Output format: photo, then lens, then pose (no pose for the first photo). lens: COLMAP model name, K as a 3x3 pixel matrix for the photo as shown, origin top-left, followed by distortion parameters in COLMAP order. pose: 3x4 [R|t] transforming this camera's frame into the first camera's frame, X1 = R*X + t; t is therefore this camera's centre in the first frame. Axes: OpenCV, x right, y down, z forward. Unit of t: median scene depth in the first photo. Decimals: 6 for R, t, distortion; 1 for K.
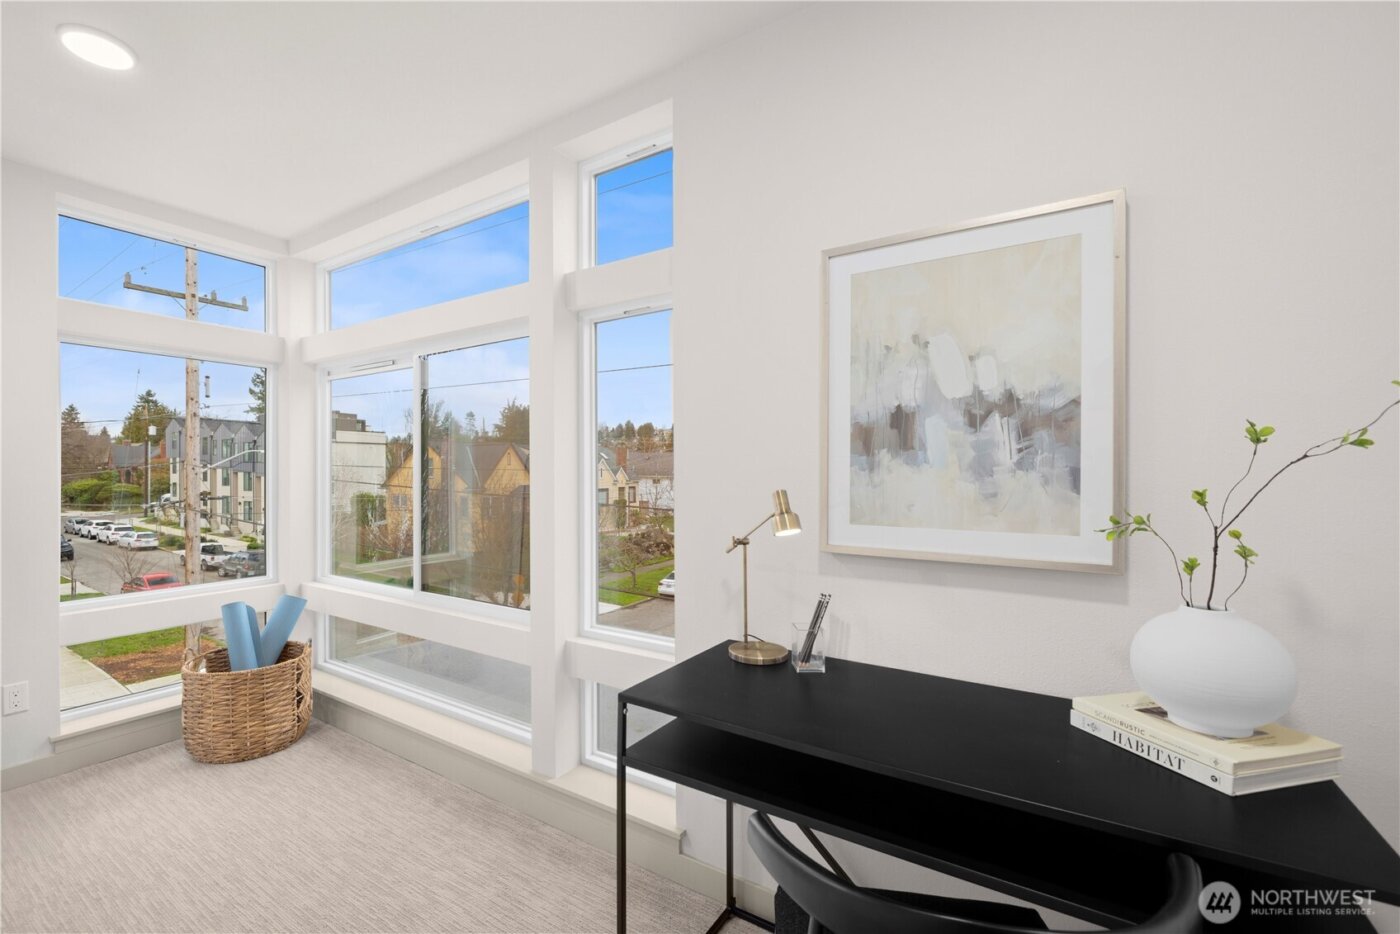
lens RADIAL K [[590.0, 0, 691.3], [0, 590.0, 470.6], [0, 0, 1]] dist [-0.002898, 0.001372]
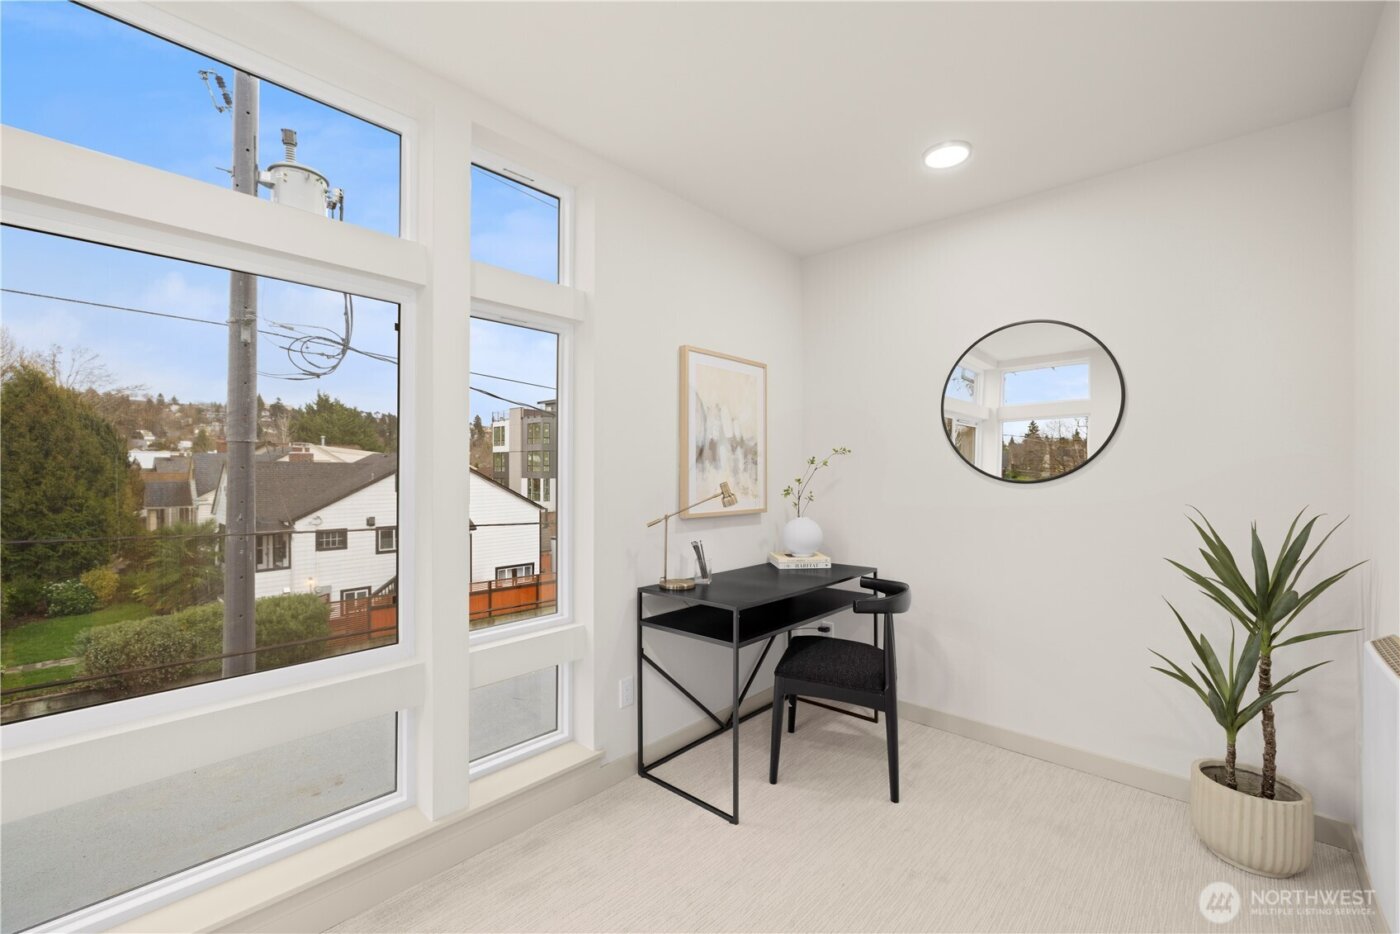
lens RADIAL K [[590.0, 0, 696.3], [0, 590.0, 466.7], [0, 0, 1]] dist [-0.002898, 0.001372]
pose [[0.155920, 0.009752, 0.987722, -1.662115], [-0.004332, 0.999948, -0.009188, 0.001252], [-0.987760, -0.002847, 0.155954, 0.783536]]
